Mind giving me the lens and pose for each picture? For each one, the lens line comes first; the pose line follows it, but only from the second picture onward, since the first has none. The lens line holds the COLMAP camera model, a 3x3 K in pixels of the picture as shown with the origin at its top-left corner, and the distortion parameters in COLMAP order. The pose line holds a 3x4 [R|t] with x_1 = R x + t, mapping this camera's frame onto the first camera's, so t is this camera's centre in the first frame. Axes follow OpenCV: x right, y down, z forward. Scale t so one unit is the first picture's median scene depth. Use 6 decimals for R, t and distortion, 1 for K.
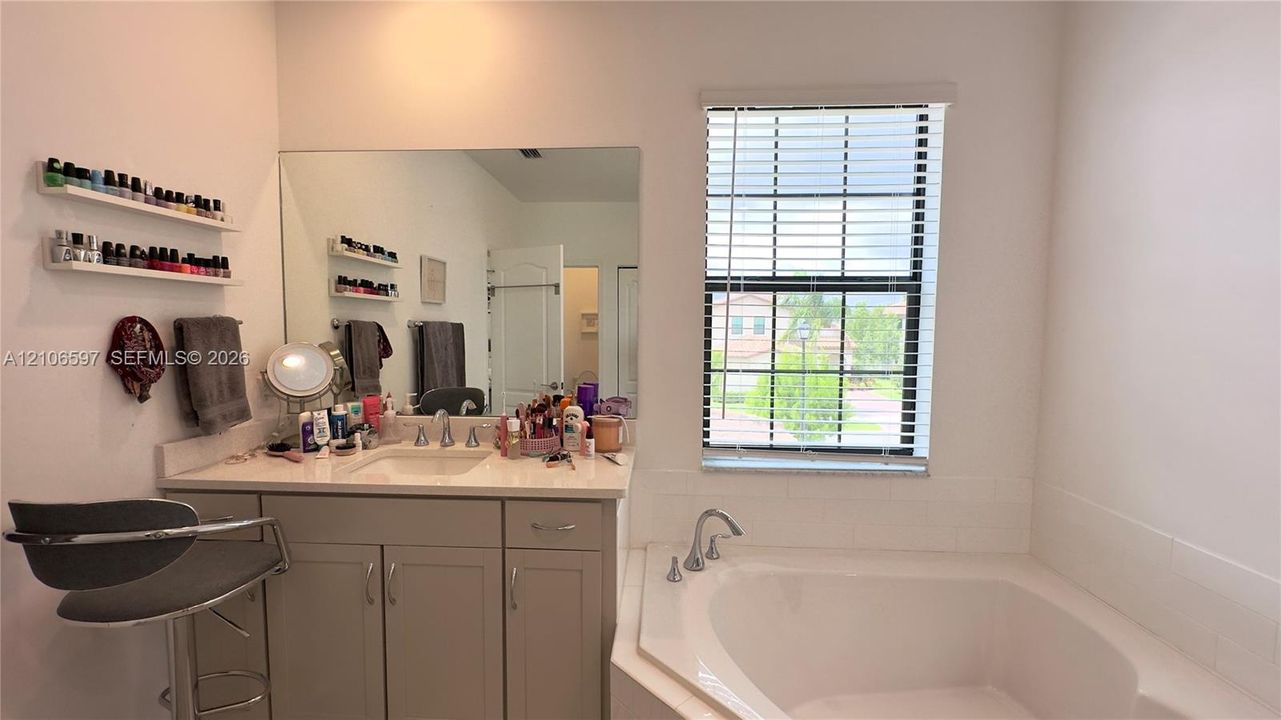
lens RADIAL K [[536.1, 0, 642.3], [0, 536.1, 354.2], [0, 0, 1]] dist [-0.017404, -0.000039]
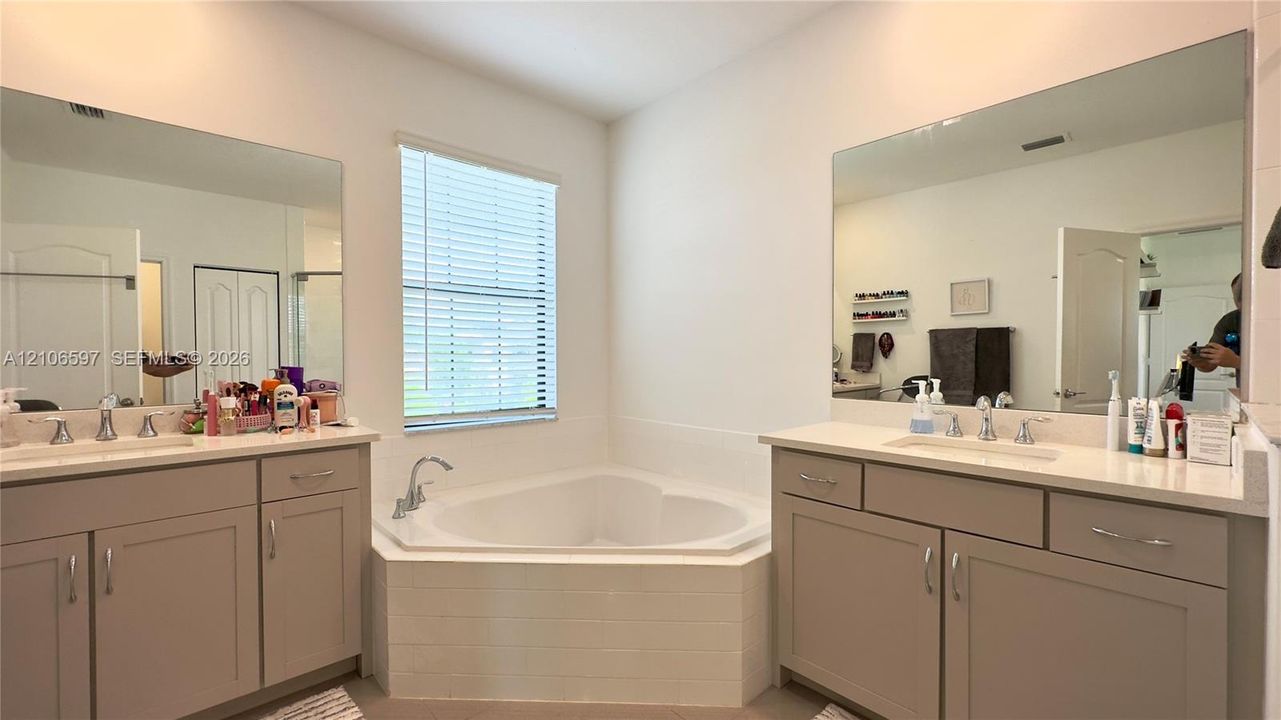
lens RADIAL K [[514.2, 0, 640.3], [0, 514.2, 362.5], [0, 0, 1]] dist [-0.001021, 0.000159]
pose [[0.713516, -0.021578, 0.700307, -0.334351], [0.041925, 0.999049, -0.011933, 0.091962], [-0.699384, 0.037875, 0.713742, -0.236652]]
